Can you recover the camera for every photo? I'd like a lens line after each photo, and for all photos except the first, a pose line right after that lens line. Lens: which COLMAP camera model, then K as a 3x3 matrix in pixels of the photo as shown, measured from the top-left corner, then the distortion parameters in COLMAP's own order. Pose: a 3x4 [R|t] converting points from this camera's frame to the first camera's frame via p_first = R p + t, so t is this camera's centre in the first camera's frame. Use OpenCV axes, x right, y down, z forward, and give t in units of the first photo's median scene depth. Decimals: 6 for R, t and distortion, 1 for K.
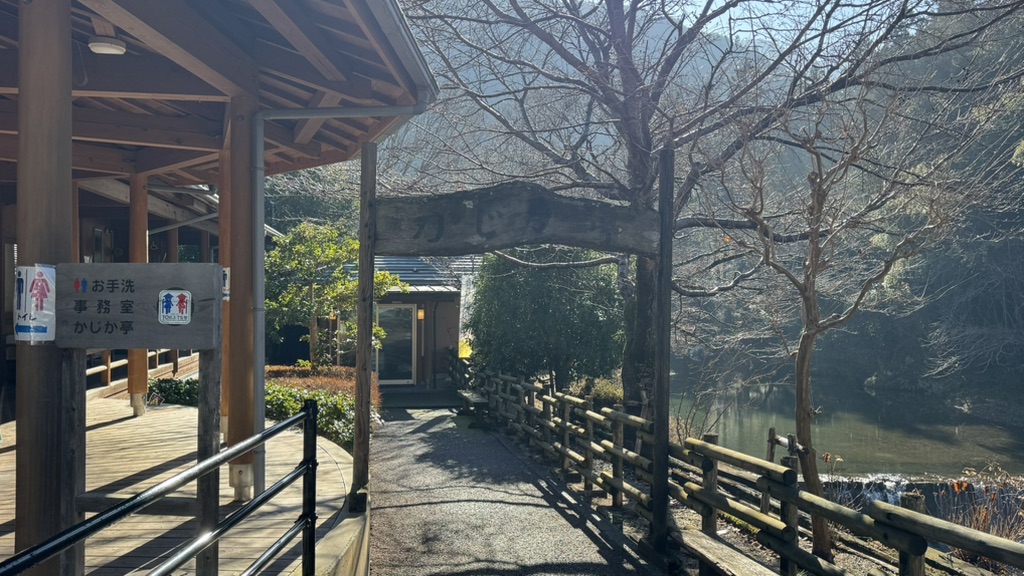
lens RADIAL K [[714.9, 0, 512.0], [0, 714.9, 288.0], [0, 0, 1]] dist [0.000205, -0.000494]
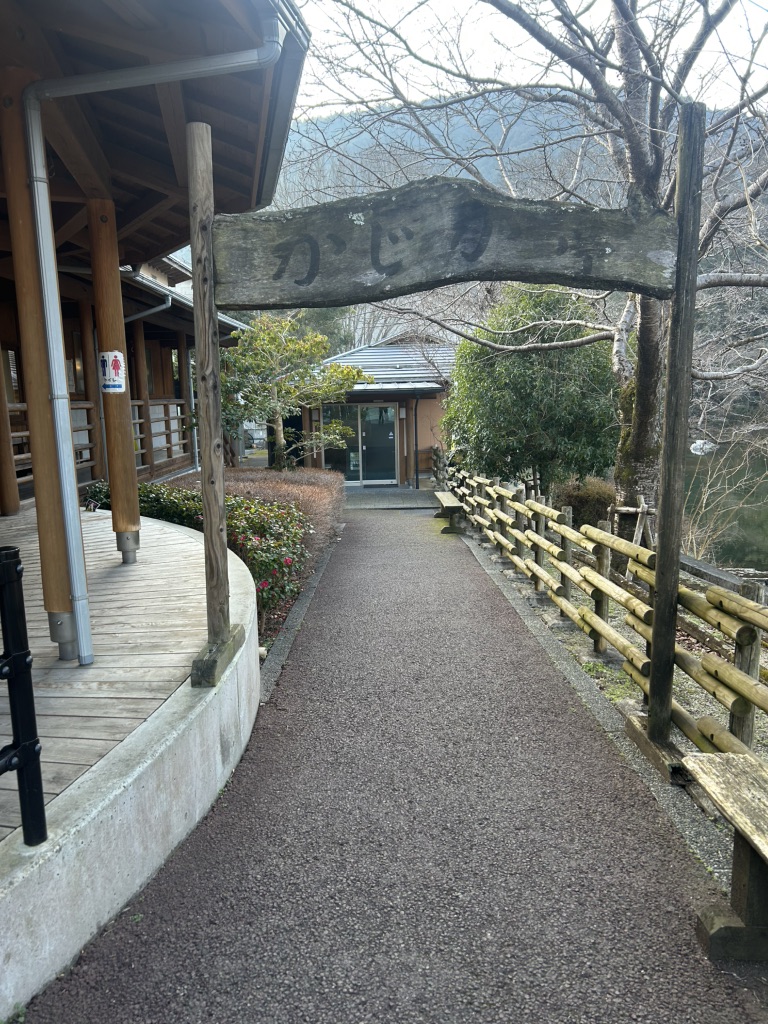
lens RADIAL K [[747.8, 0, 384.0], [0, 747.8, 512.0], [0, 0, 1]] dist [0.018482, -0.002183]
pose [[0.988602, -0.005668, -0.150447, 0.058800], [0.031127, 0.985395, 0.167416, 0.026020], [0.147301, -0.170191, 0.974339, 0.318000]]
